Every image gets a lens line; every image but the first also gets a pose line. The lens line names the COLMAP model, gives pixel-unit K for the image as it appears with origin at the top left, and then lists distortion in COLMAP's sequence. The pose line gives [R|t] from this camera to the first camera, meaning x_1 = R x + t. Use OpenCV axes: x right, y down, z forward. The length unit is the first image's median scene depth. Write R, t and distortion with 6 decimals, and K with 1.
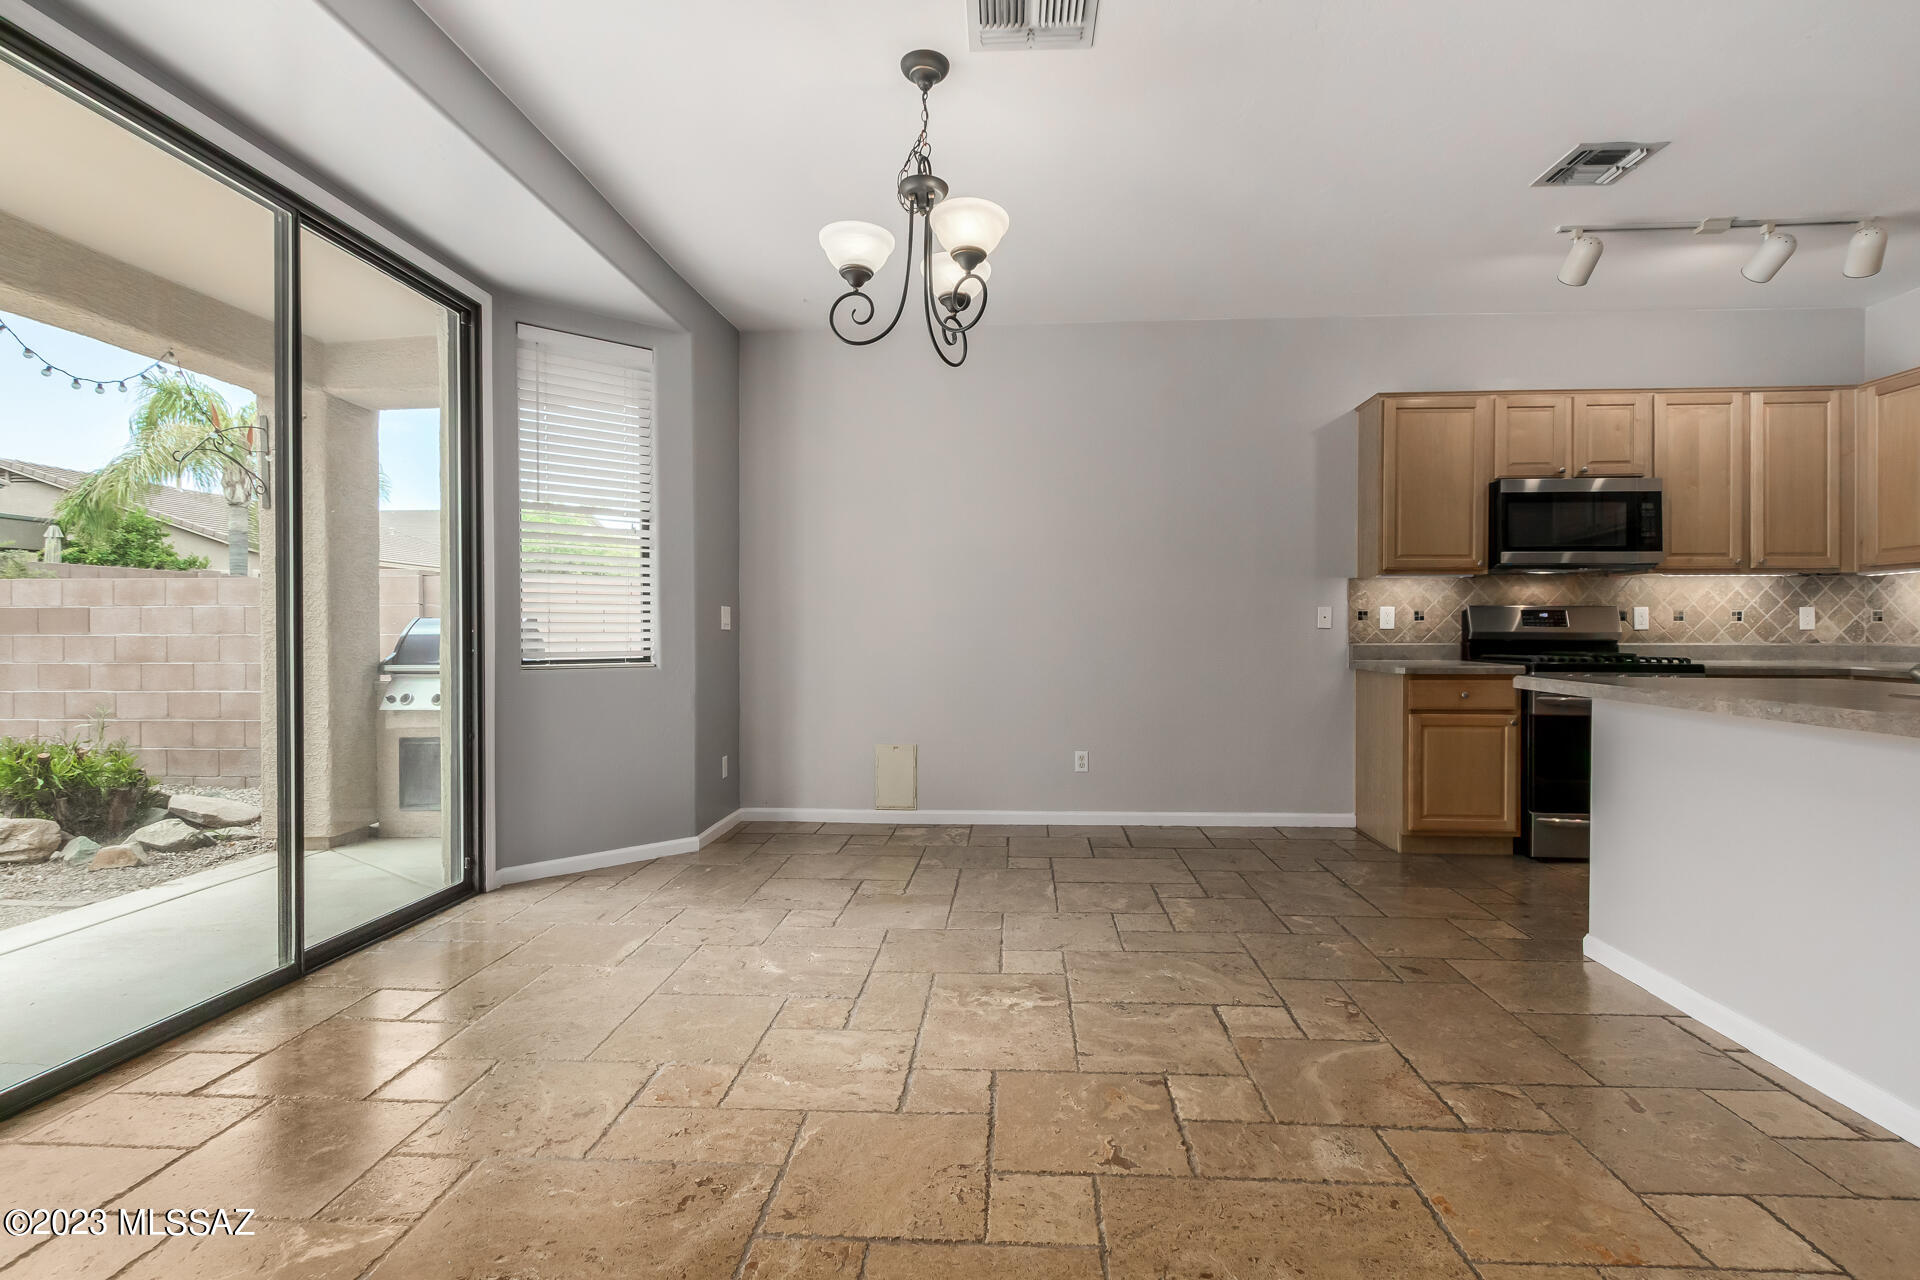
lens RADIAL K [[890.5, 0, 966.2], [0, 890.5, 634.2], [0, 0, 1]] dist [0.017229, -0.008548]
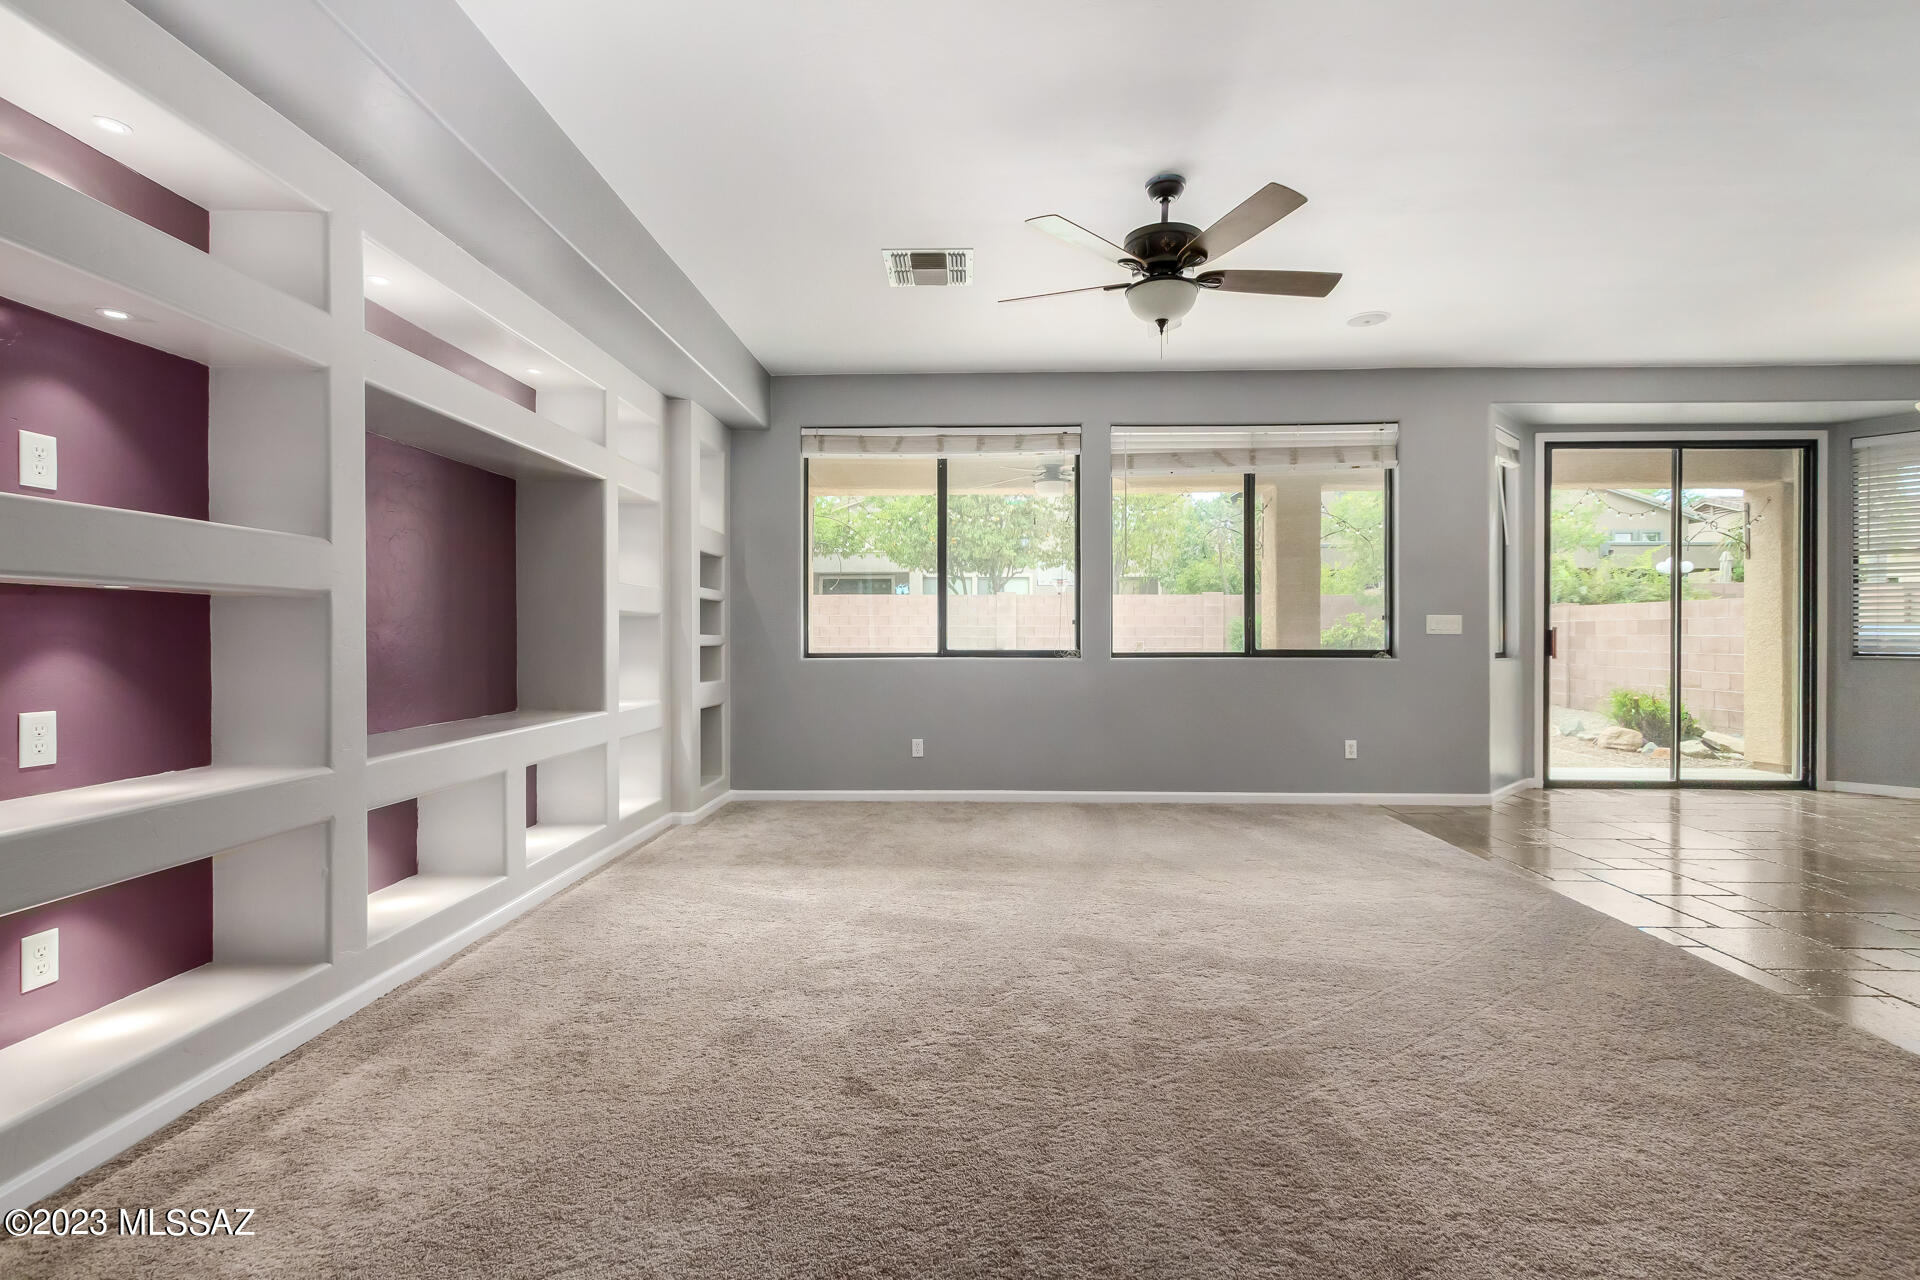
lens RADIAL K [[890.5, 0, 966.2], [0, 890.5, 634.2], [0, 0, 1]] dist [0.017229, -0.008548]
pose [[0.034256, 0.002078, -0.999411, 0.862973], [-0.004904, 0.999986, 0.001911, 0.000633], [0.999401, 0.004836, 0.034266, -0.514747]]
